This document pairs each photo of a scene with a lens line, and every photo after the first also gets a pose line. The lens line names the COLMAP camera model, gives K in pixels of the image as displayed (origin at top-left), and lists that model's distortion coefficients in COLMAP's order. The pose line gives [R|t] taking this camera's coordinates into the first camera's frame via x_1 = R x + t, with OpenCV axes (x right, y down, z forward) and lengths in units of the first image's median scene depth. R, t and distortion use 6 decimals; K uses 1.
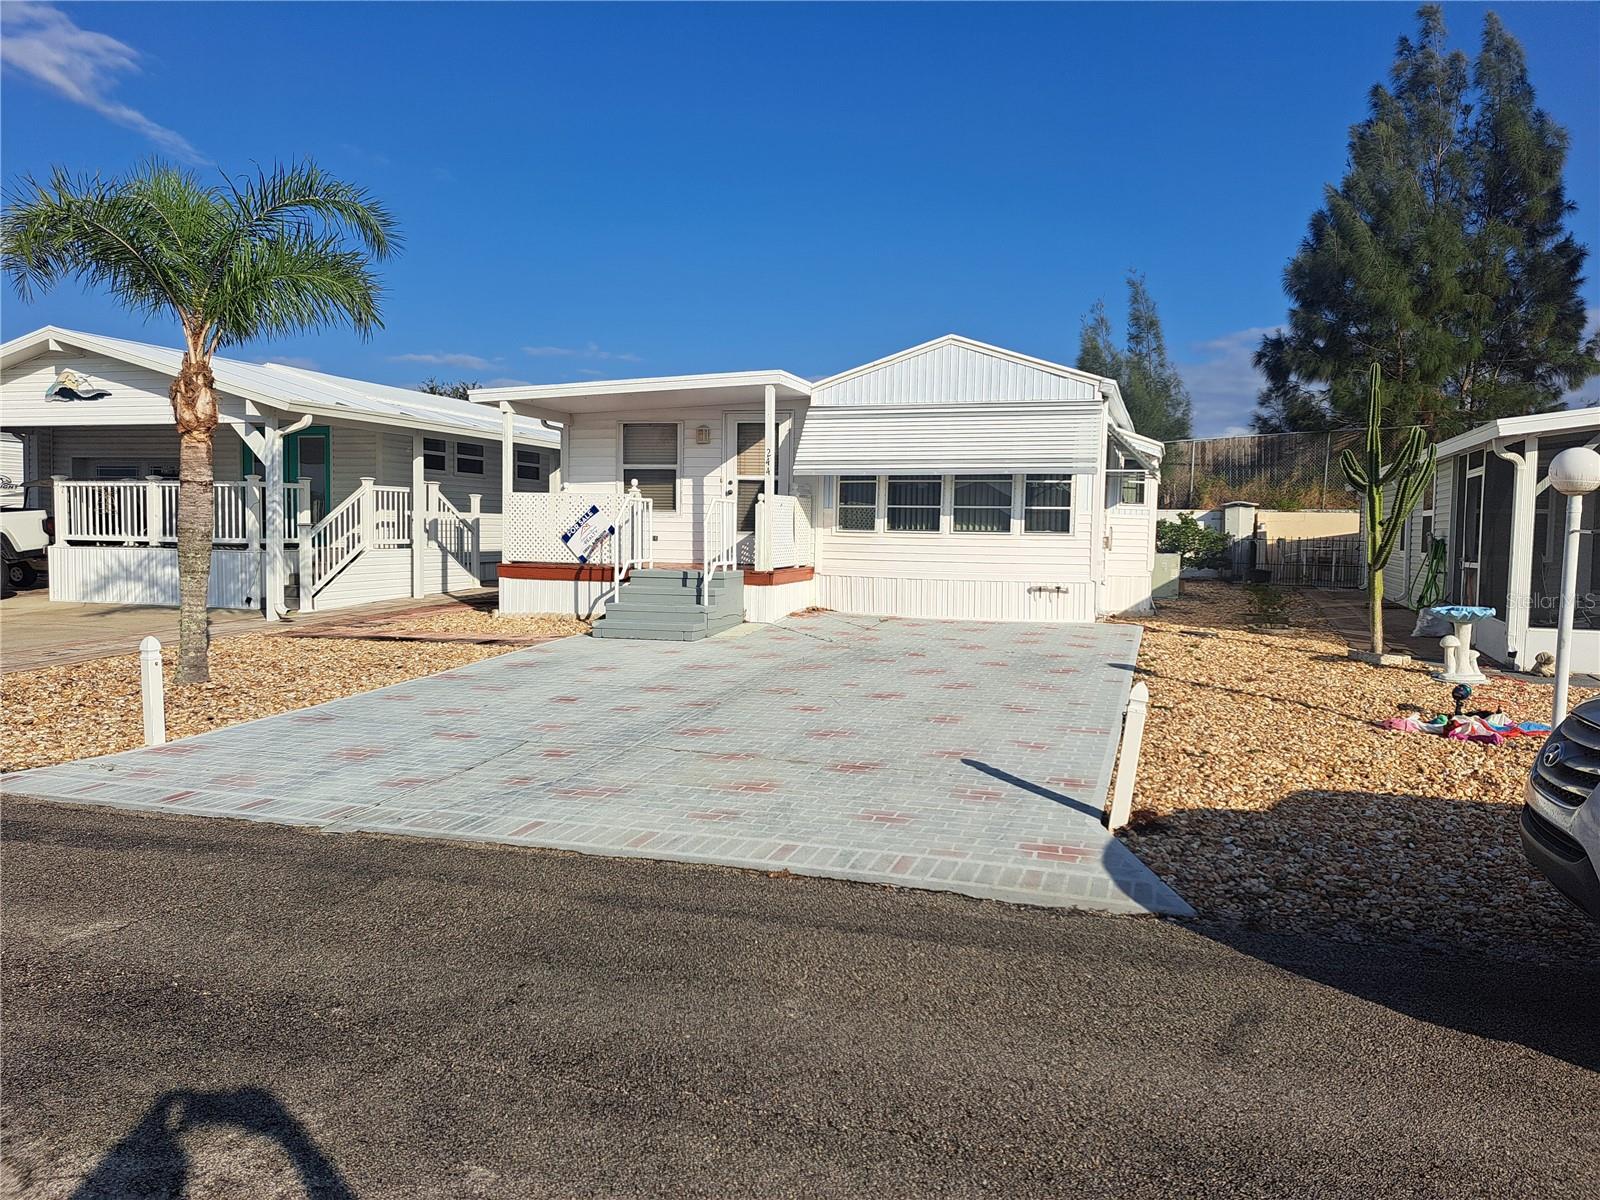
lens RADIAL K [[1143.4, 0, 796.5], [0, 1143.4, 603.8], [0, 0, 1]] dist [0.074041, -0.072687]
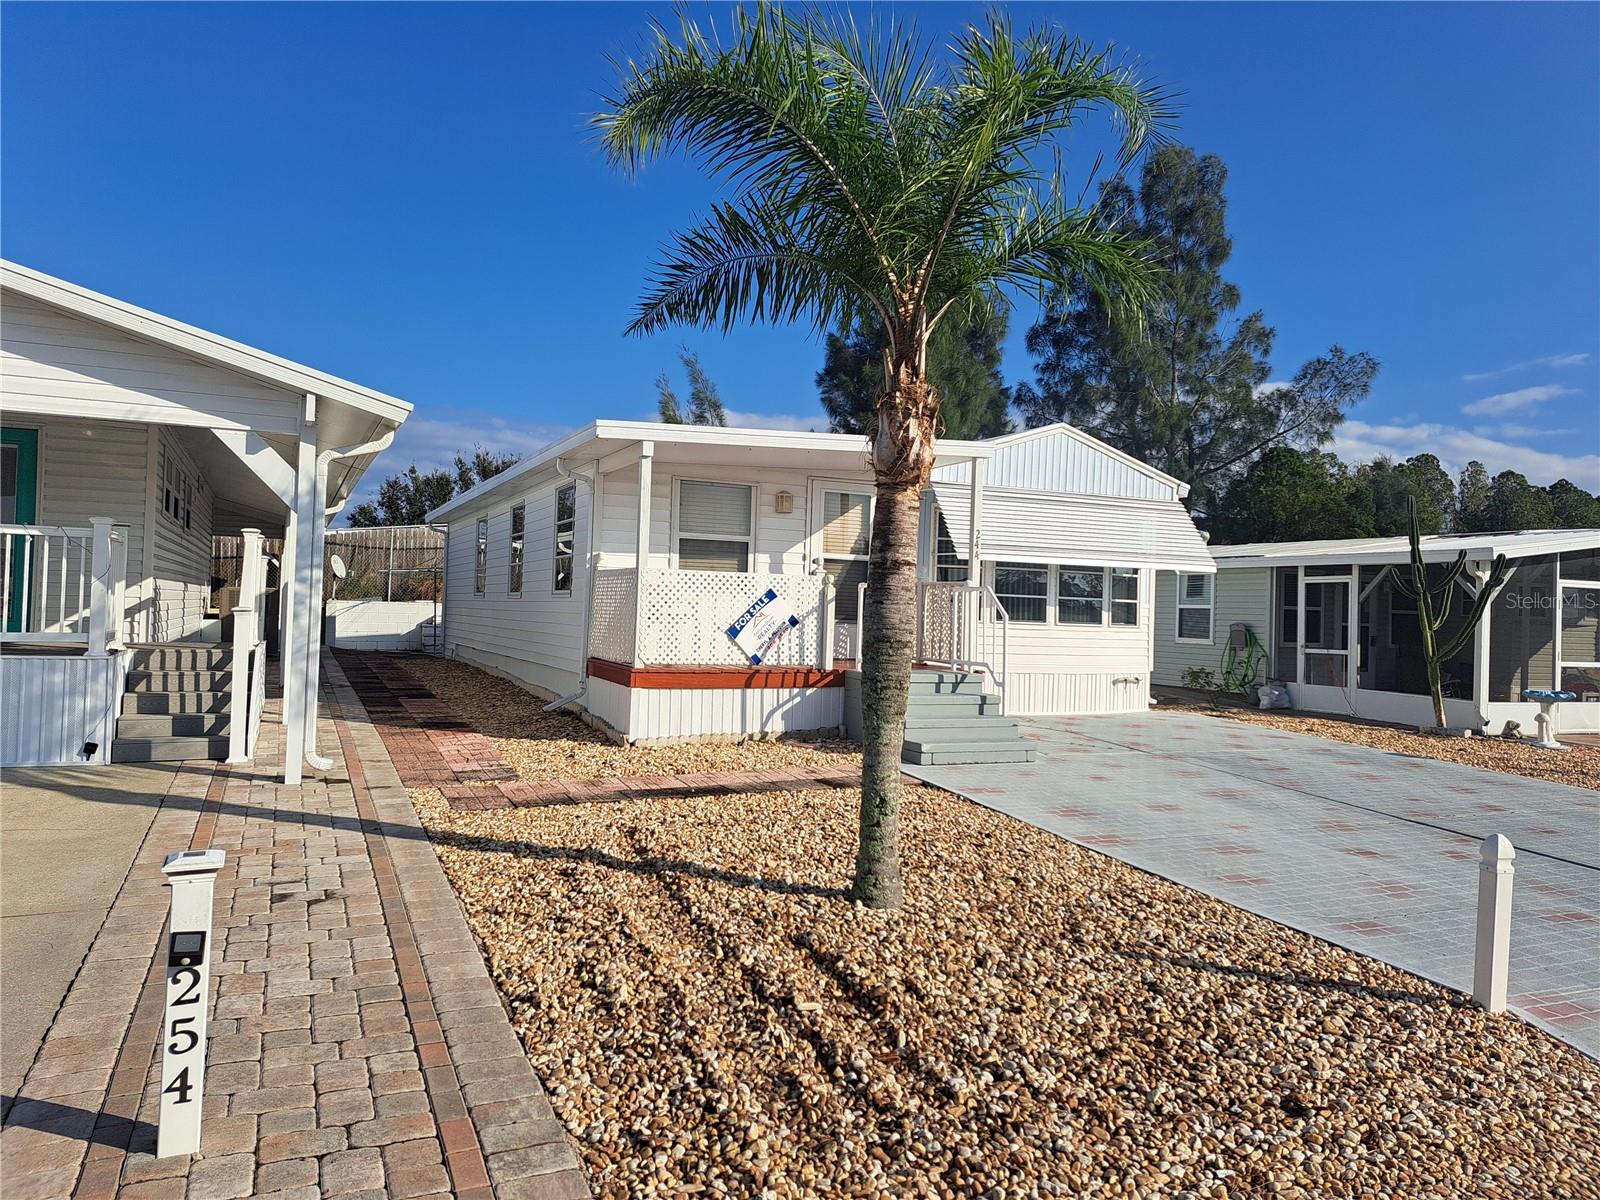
lens RADIAL K [[1143.4, 0, 803.8], [0, 1143.4, 590.6], [0, 0, 1]] dist [0.074041, -0.072687]
pose [[0.730332, 0.017072, 0.682879, -0.678825], [0.025902, 0.998277, -0.052658, -0.043872], [-0.682601, 0.056145, 0.728631, 0.427375]]
